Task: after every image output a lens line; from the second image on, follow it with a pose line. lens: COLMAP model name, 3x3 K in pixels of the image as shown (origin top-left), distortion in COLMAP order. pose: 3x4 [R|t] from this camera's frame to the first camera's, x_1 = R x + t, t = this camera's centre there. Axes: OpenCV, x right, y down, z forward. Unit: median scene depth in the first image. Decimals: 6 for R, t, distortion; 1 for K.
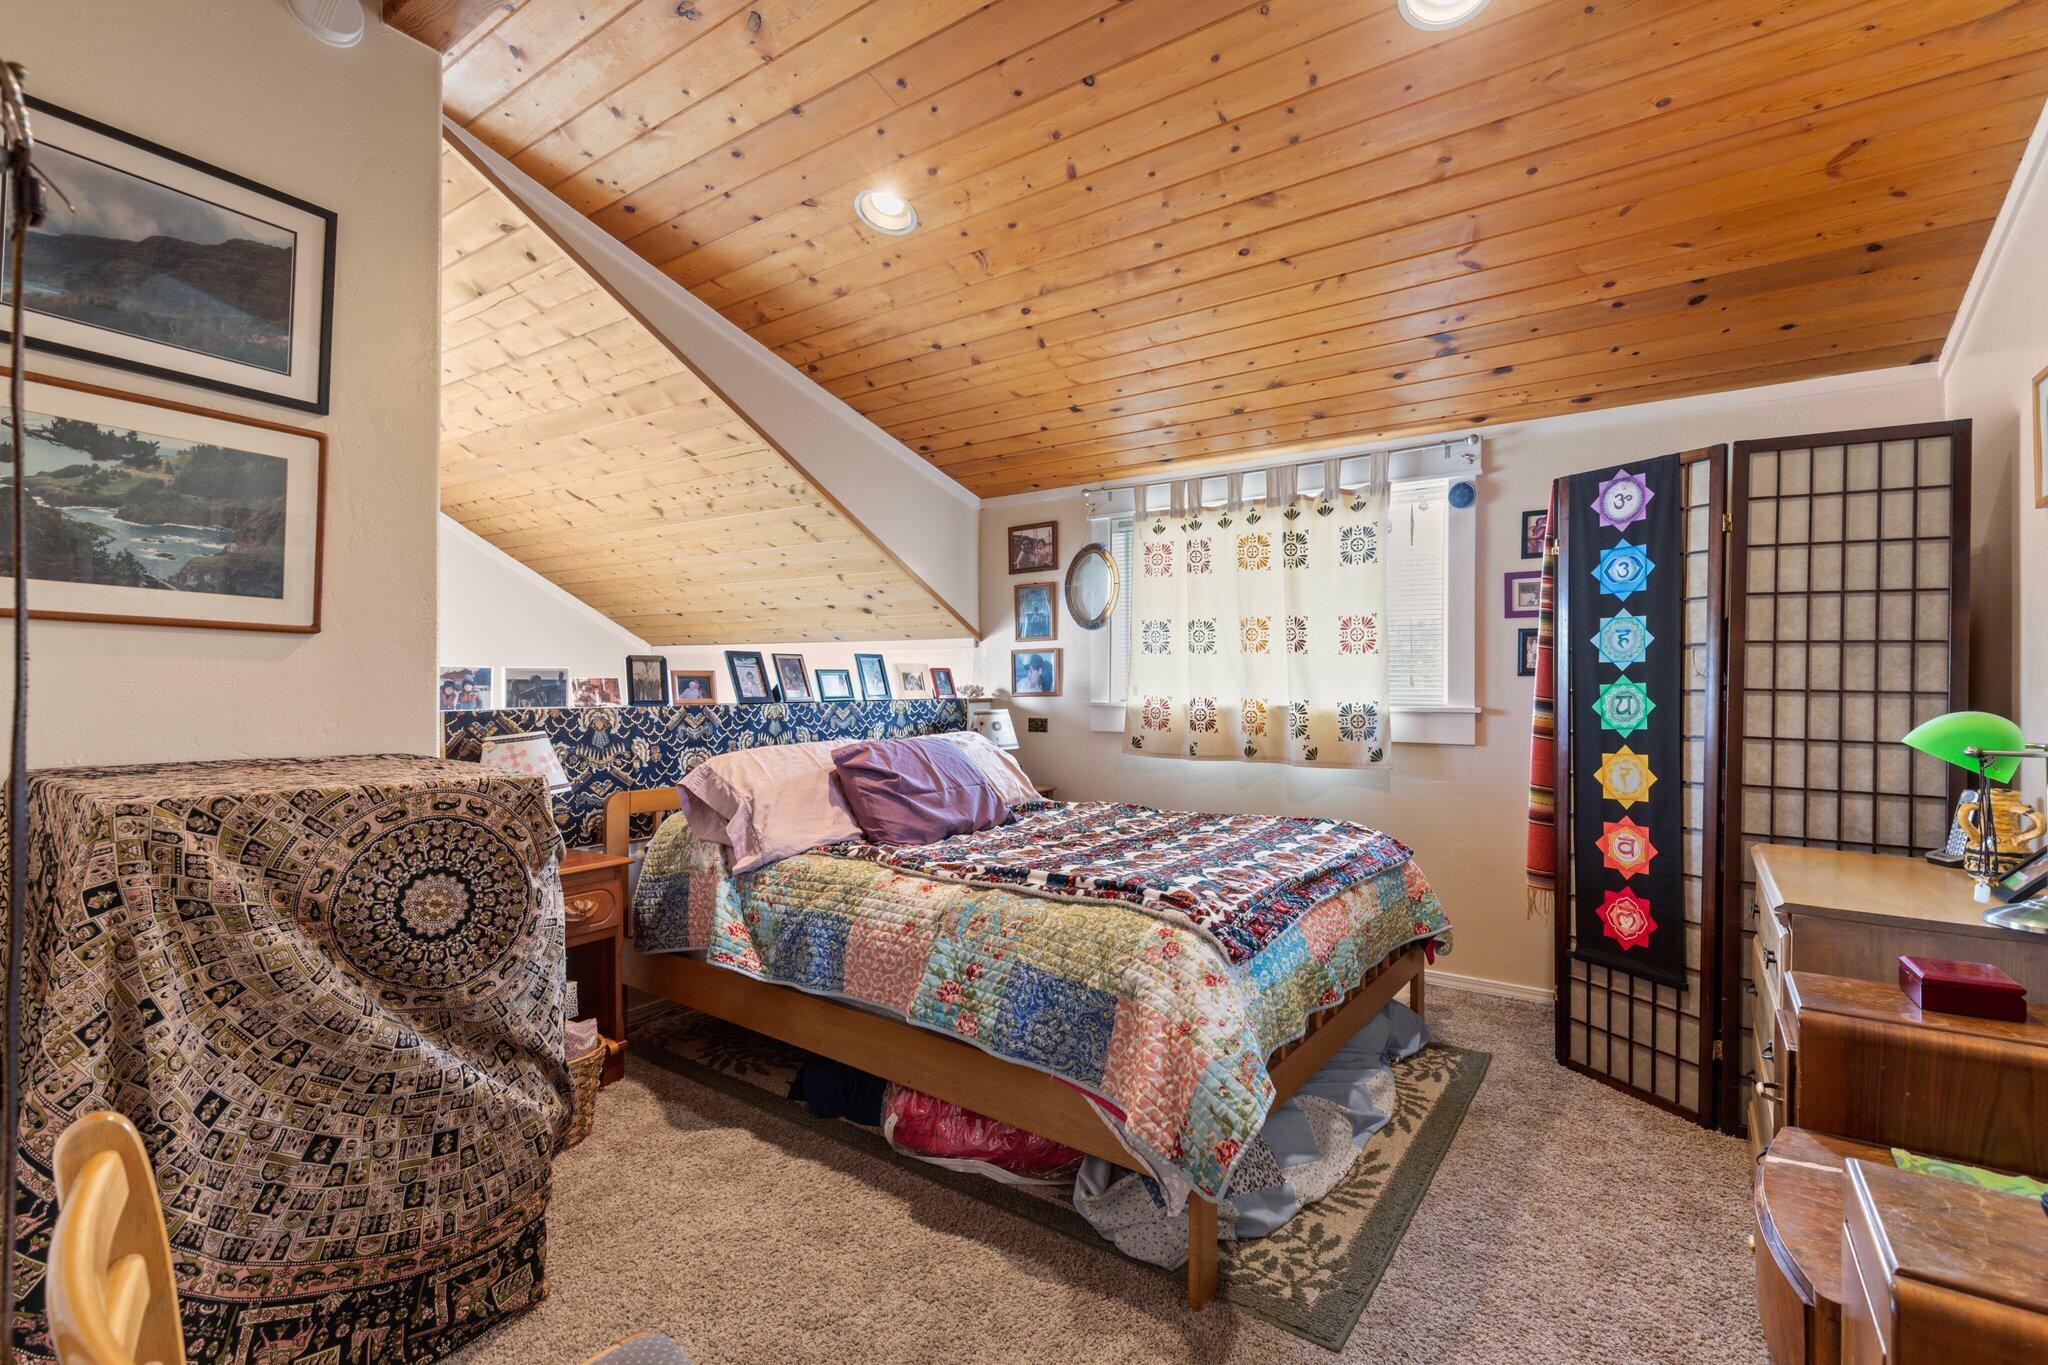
lens RADIAL K [[907.1, 0, 1036.4], [0, 907.1, 688.2], [0, 0, 1]] dist [-0.003129, 0.000042]
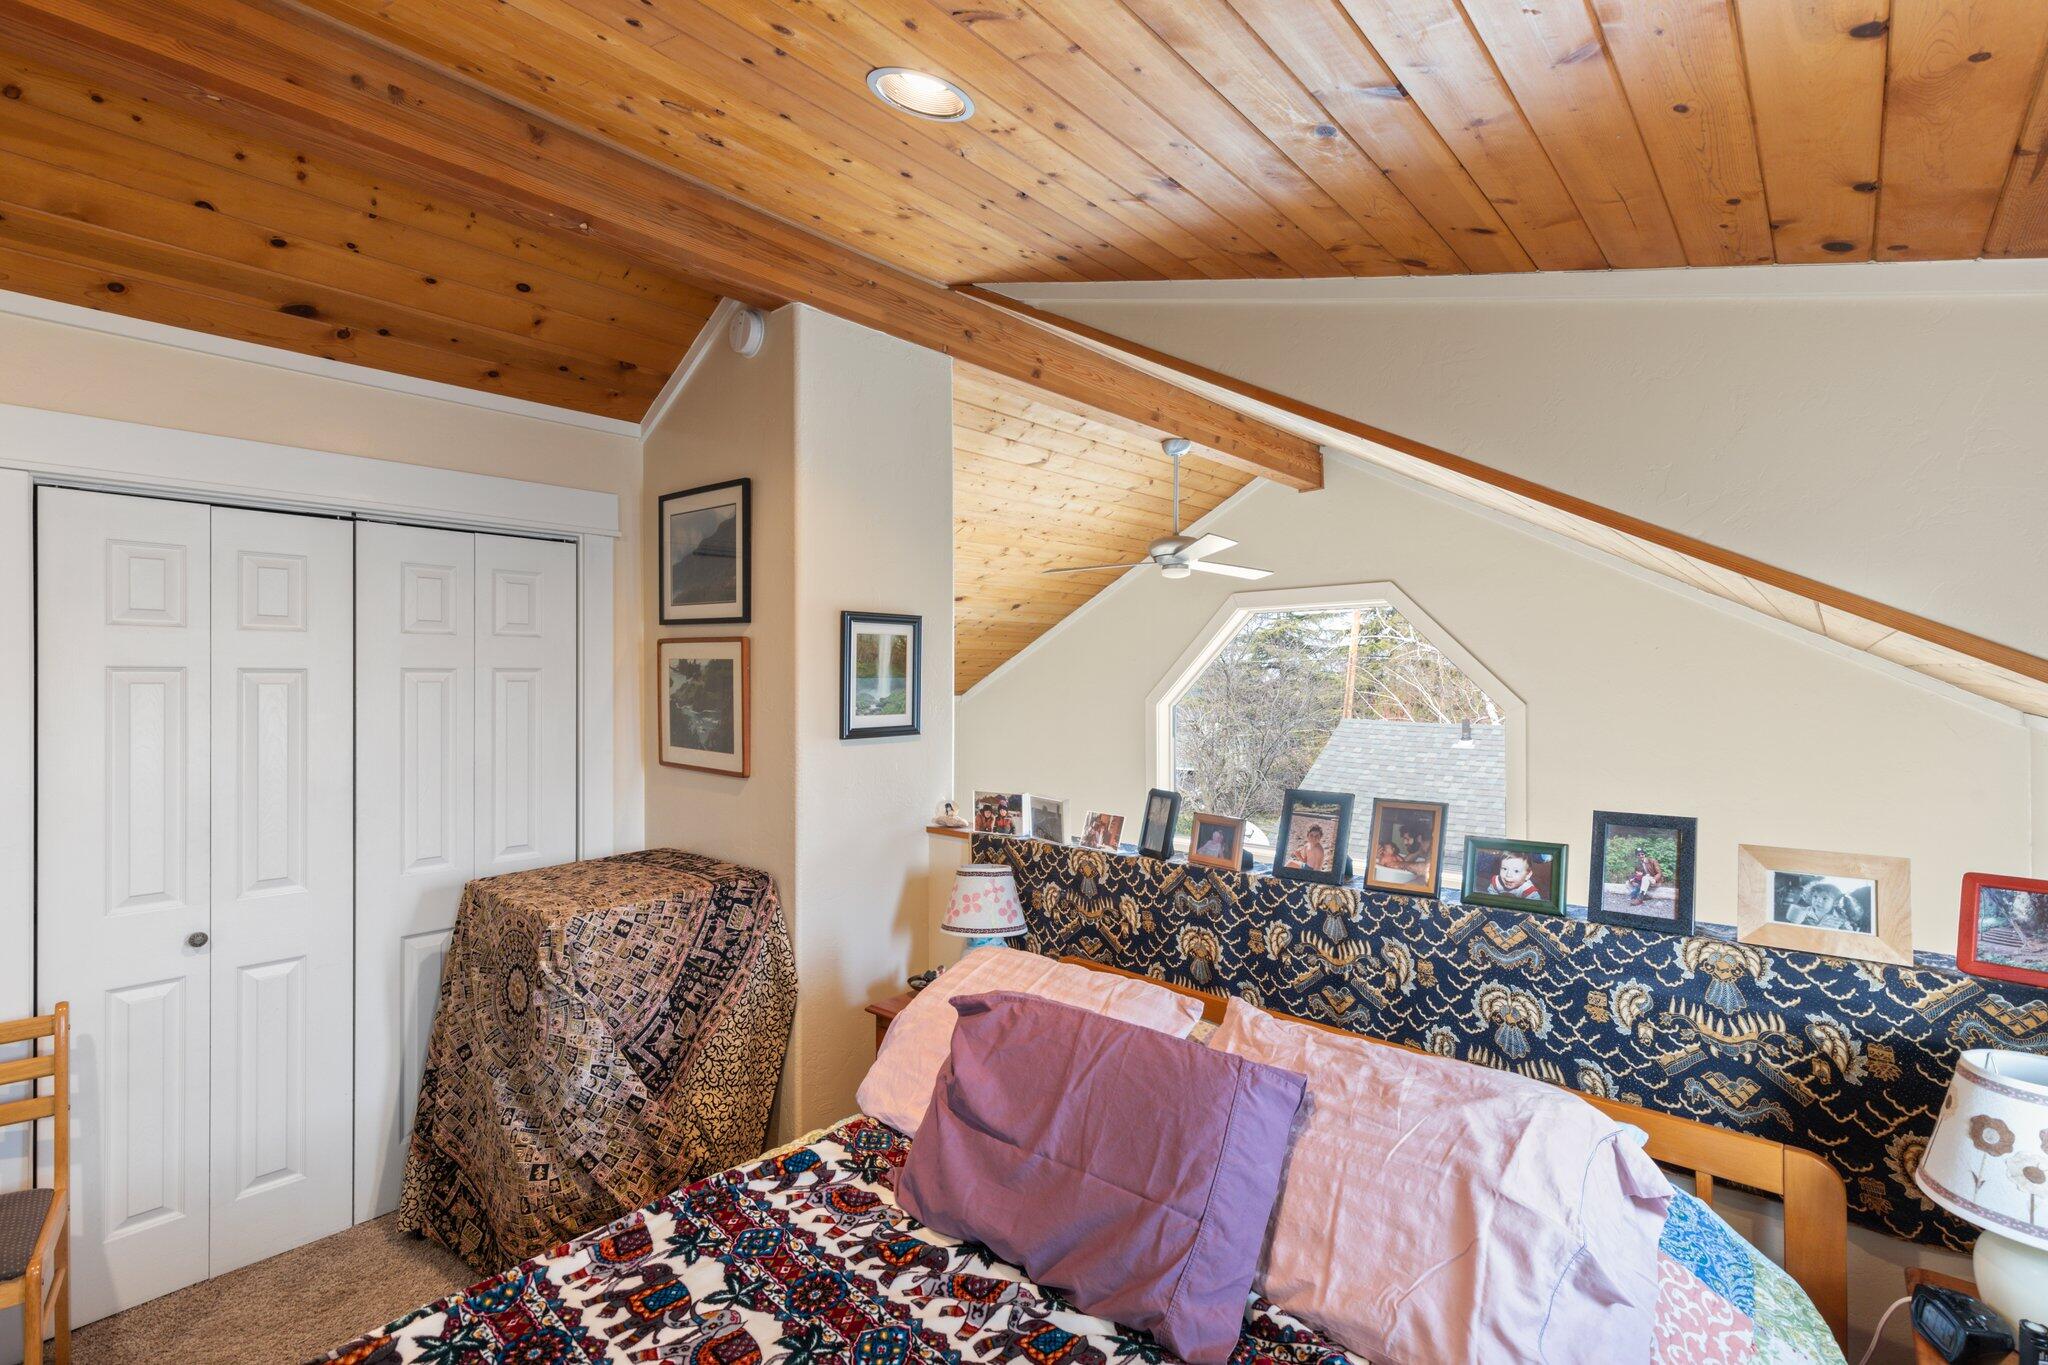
lens RADIAL K [[907.1, 0, 1036.8], [0, 907.1, 677.7], [0, 0, 1]] dist [-0.003129, 0.000042]
pose [[-0.108724, -0.006150, -0.994053, 0.360215], [-0.000392, 0.999981, -0.006144, -0.131338], [0.994072, -0.000279, -0.108725, 1.013474]]
